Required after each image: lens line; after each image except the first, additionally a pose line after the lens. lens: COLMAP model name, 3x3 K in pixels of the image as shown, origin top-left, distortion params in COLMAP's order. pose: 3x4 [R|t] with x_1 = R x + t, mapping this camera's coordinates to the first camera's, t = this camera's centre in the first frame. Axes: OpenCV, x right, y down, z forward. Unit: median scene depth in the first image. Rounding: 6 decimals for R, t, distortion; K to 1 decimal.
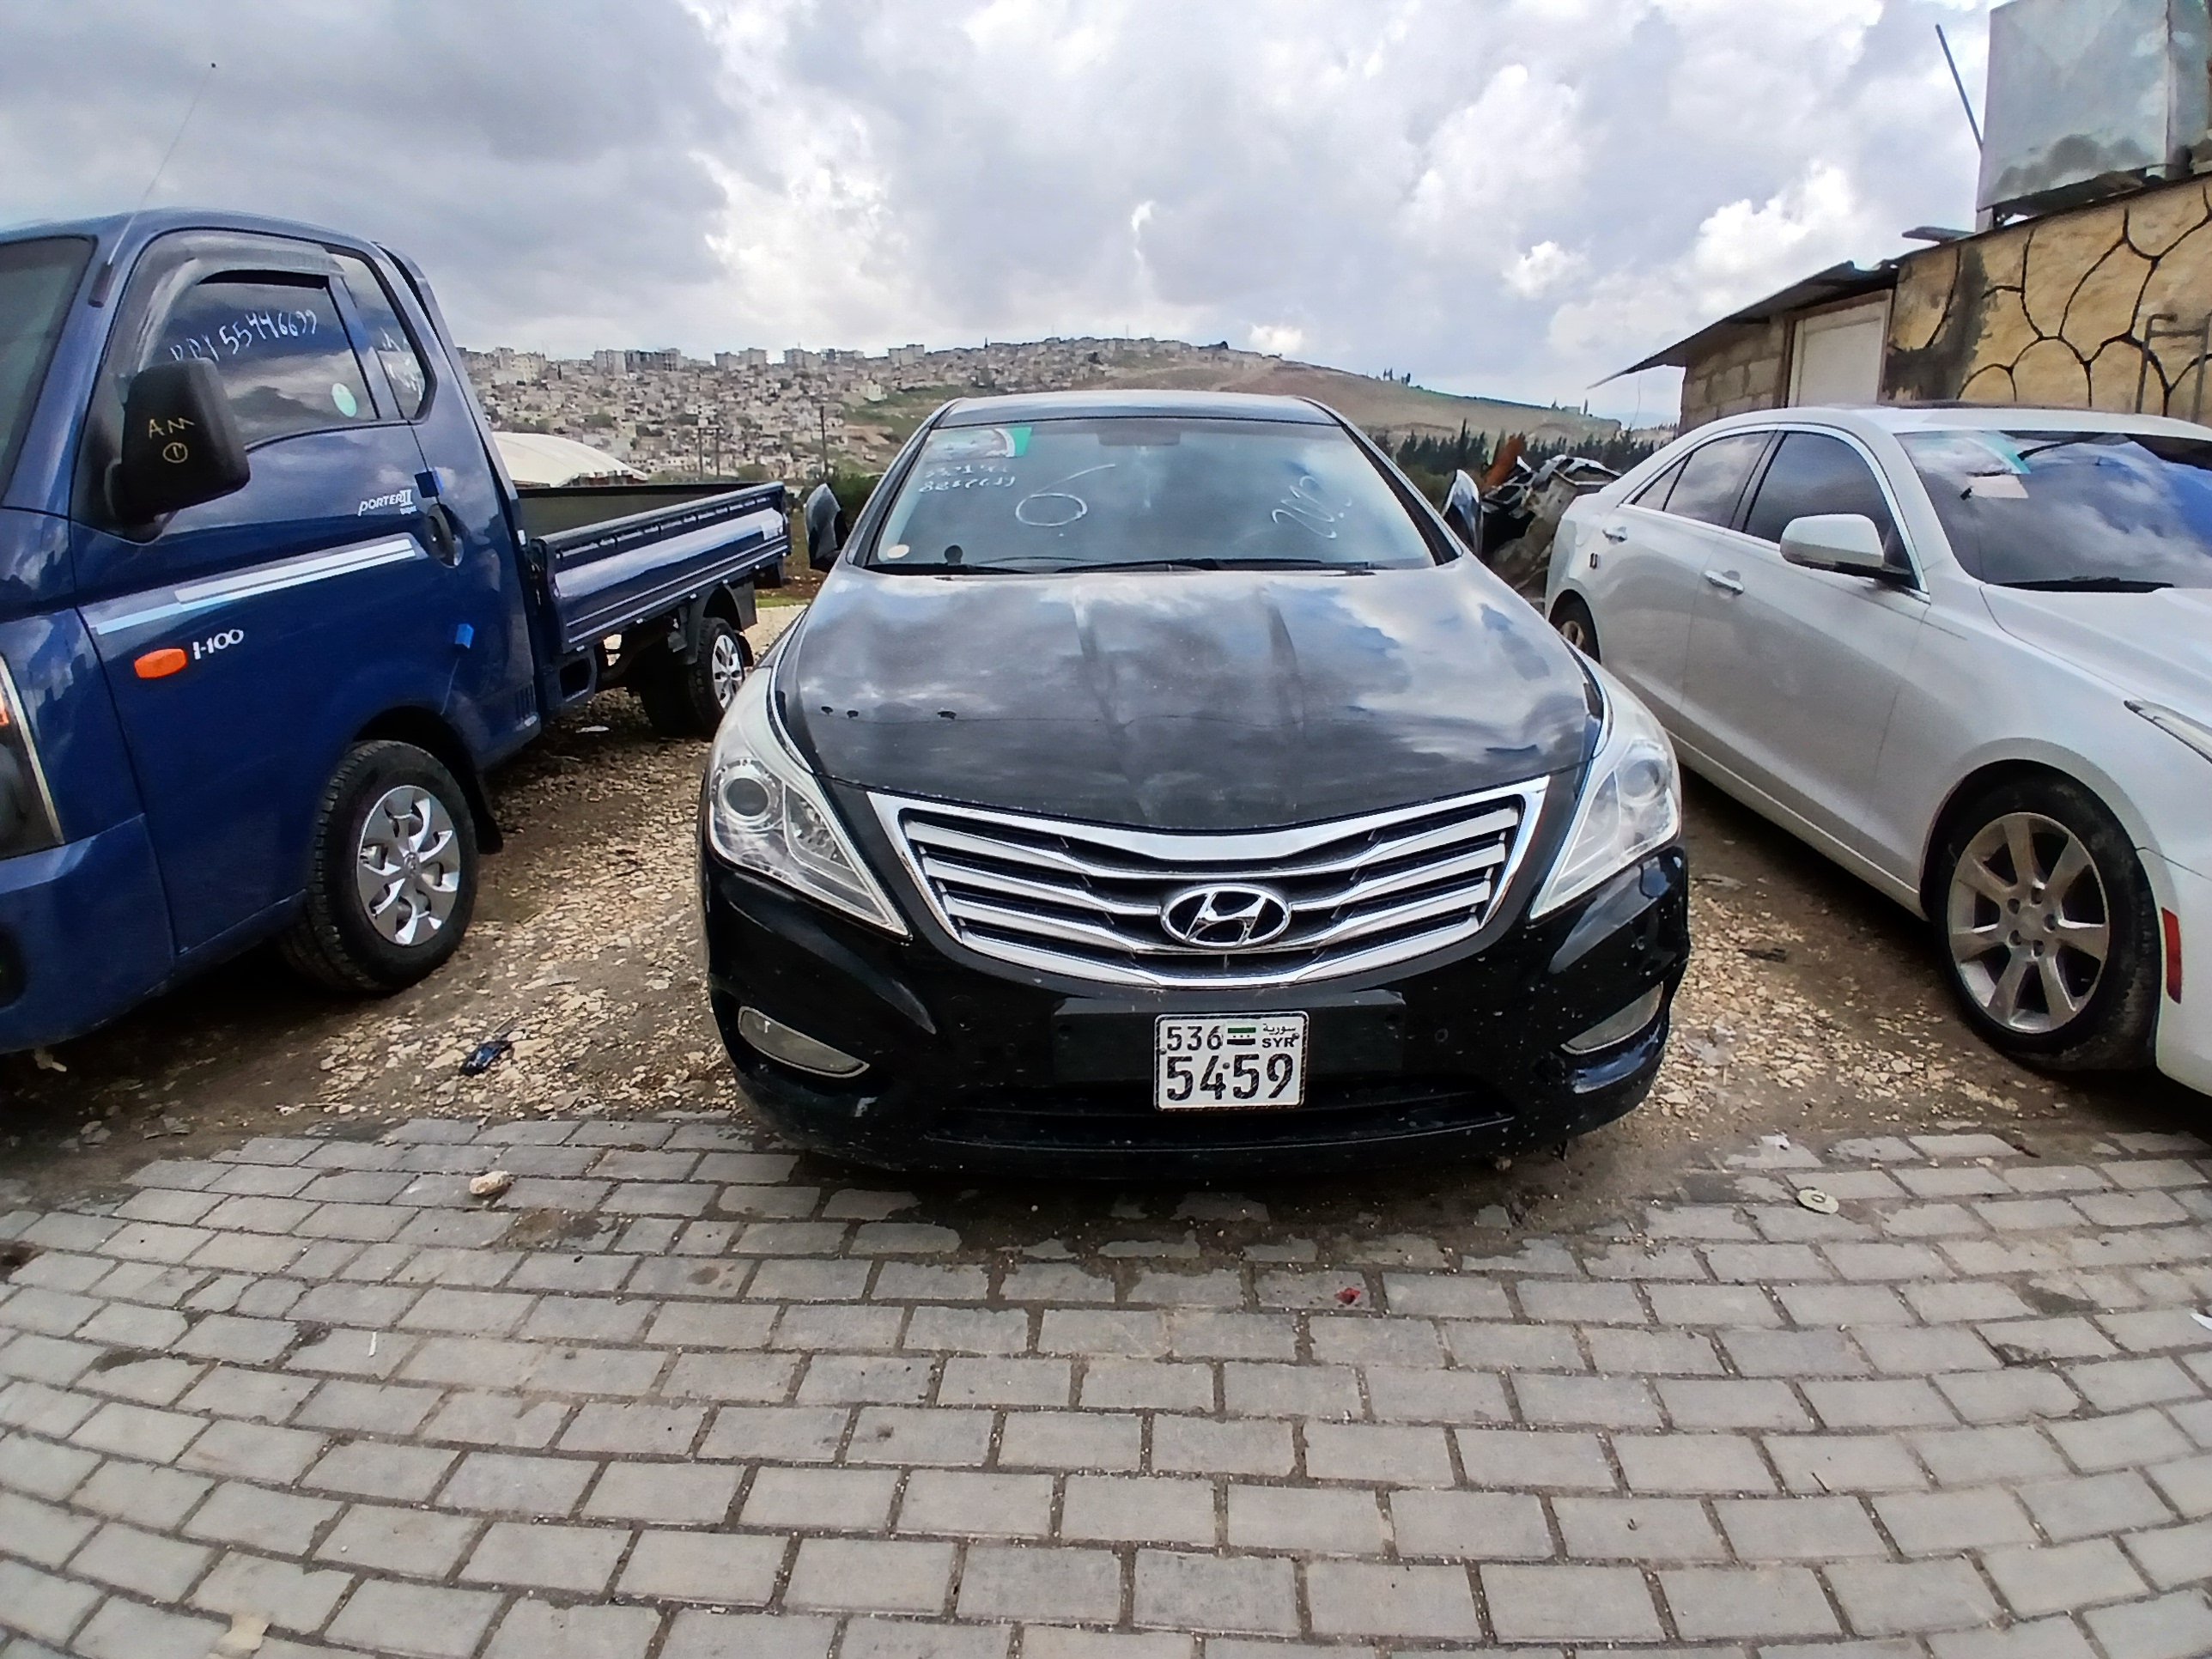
lens RADIAL K [[1114.1, 0, 1107.4], [0, 1114.1, 819.5], [0, 0, 1]] dist [-0.001432, -0.043126]
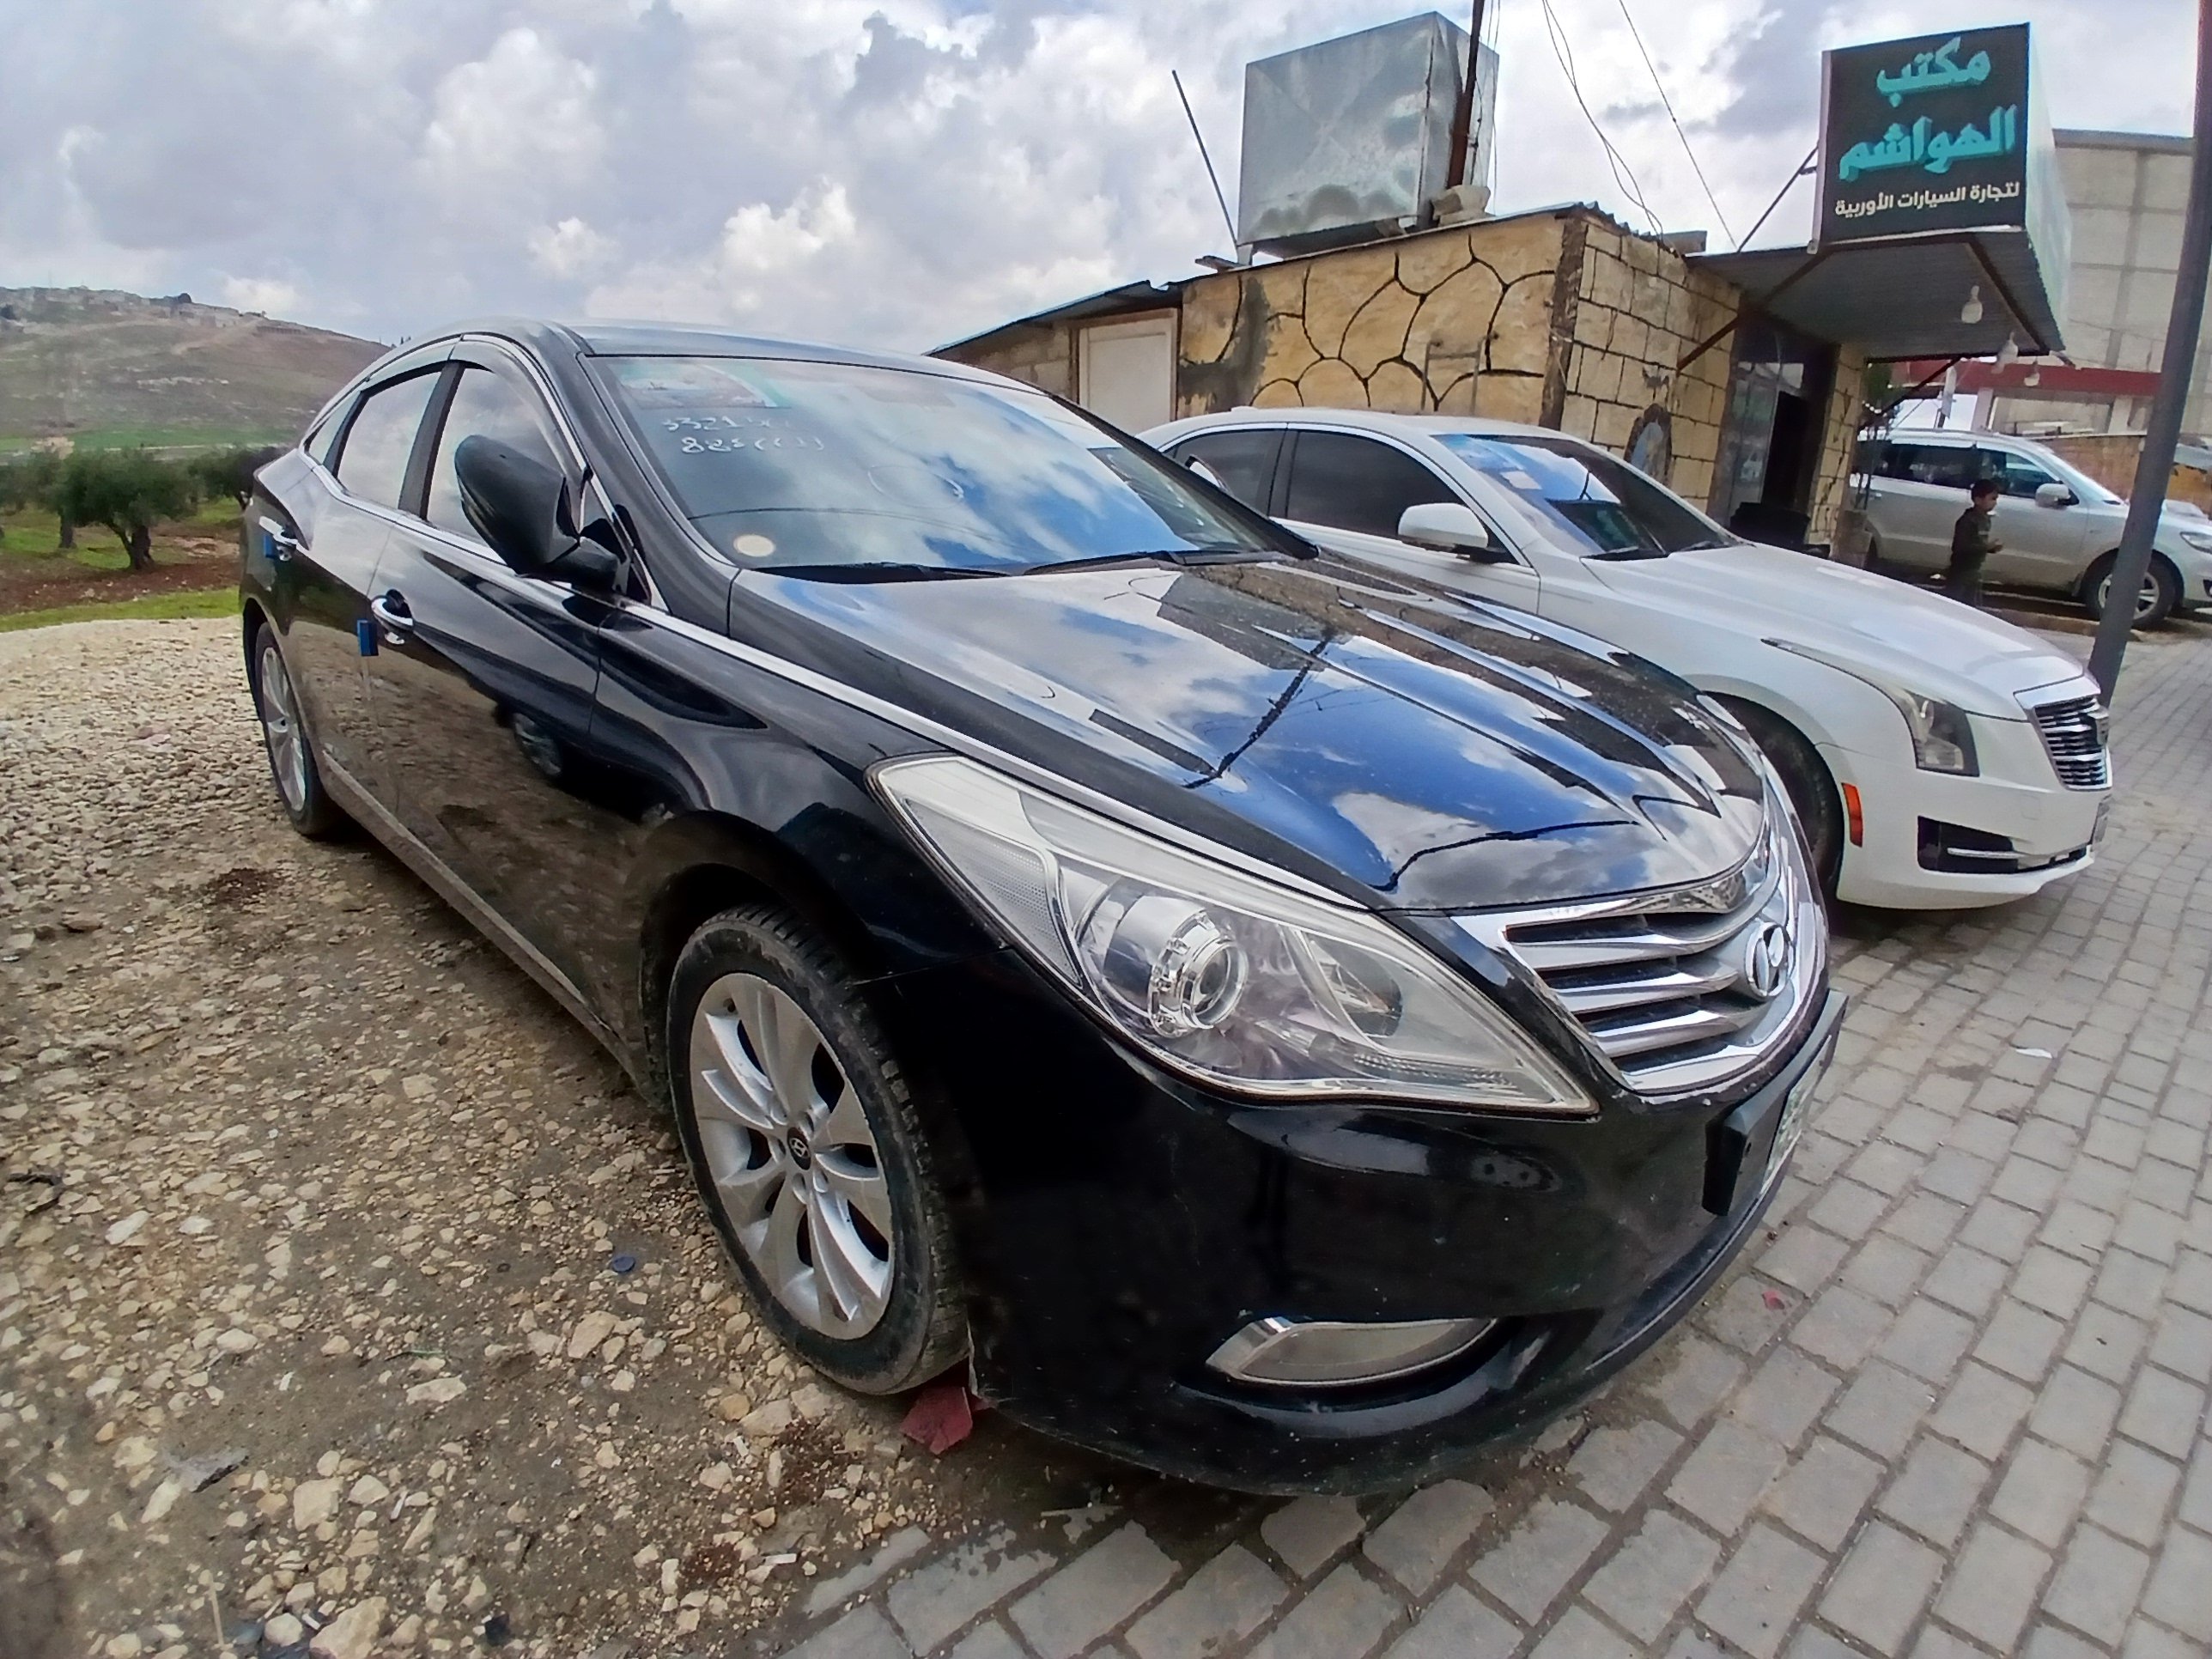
lens RADIAL K [[1114.1, 0, 1107.4], [0, 1114.1, 819.5], [0, 0, 1]] dist [-0.001432, -0.043126]
pose [[0.718944, -0.175486, 0.672551, -0.511467], [0.168478, 0.982746, 0.076325, -0.106693], [-0.674340, 0.058437, 0.736105, 0.428868]]
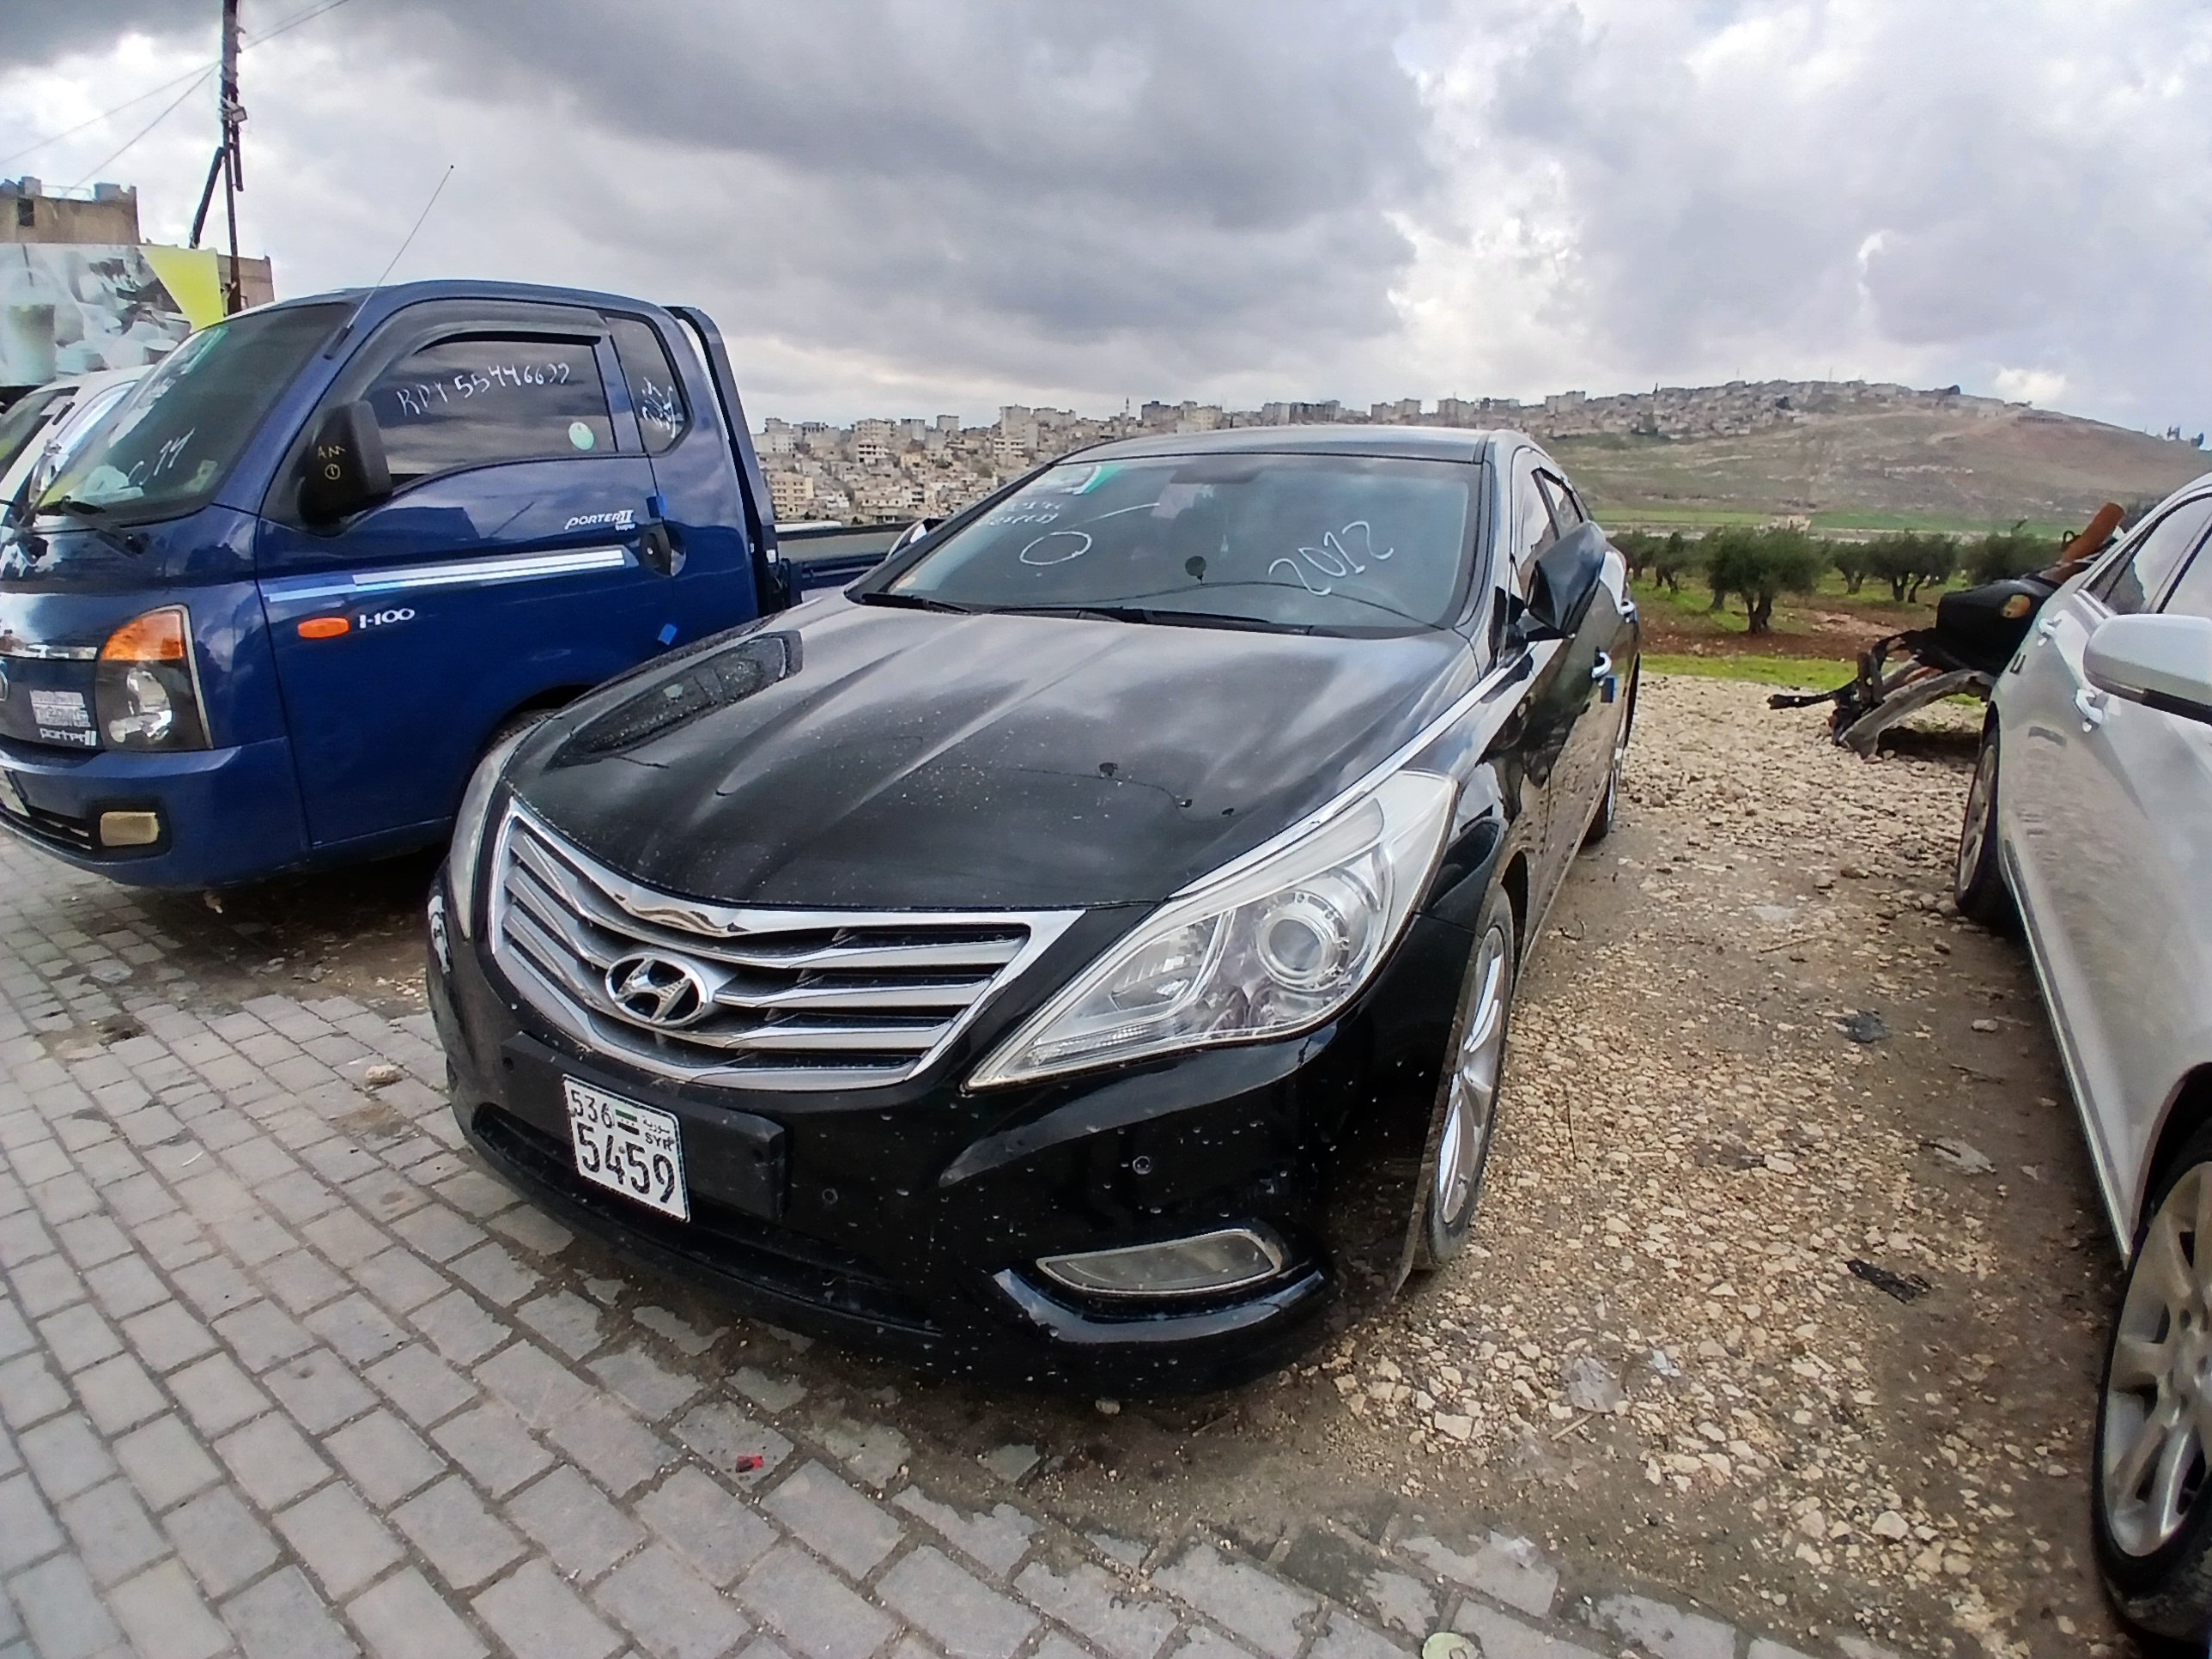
lens RADIAL K [[1108.8, 0, 1104.6], [0, 1108.8, 818.7], [0, 0, 1]] dist [0.004965, -0.047222]
pose [[0.860007, 0.157416, -0.485395, 0.510379], [-0.175617, 0.984425, 0.008101, -0.072991], [0.479111, 0.078276, 0.874257, 0.231793]]
